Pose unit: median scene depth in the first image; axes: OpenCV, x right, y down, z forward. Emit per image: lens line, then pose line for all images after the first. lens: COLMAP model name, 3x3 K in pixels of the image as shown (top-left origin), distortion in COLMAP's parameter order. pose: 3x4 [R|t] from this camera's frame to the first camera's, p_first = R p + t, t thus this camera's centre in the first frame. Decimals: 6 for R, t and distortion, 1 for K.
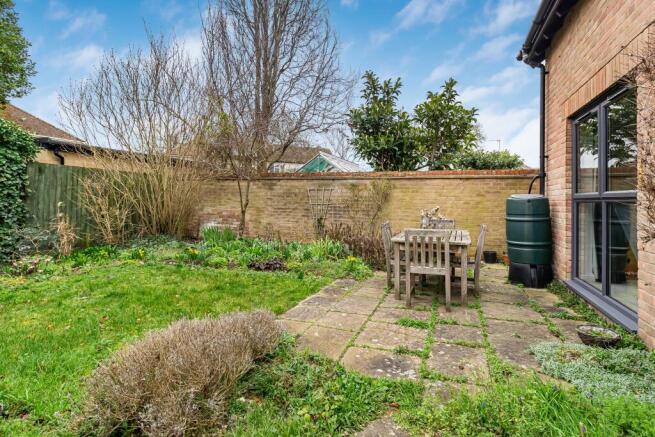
lens RADIAL K [[329.2, 0, 341.2], [0, 329.2, 217.4], [0, 0, 1]] dist [-0.000162, 0.000296]
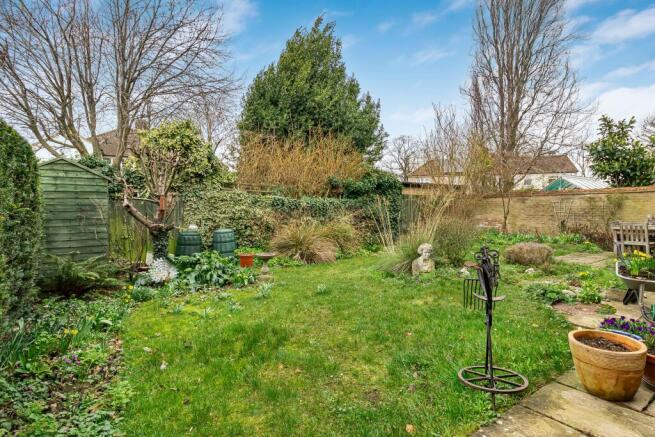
lens RADIAL K [[329.2, 0, 341.2], [0, 329.2, 217.4], [0, 0, 1]] dist [-0.000162, 0.000296]
pose [[0.804919, -0.007743, -0.593334, 0.012341], [-0.013208, 0.999433, -0.030961, 0.043494], [0.593238, 0.032758, 0.804360, -0.771247]]
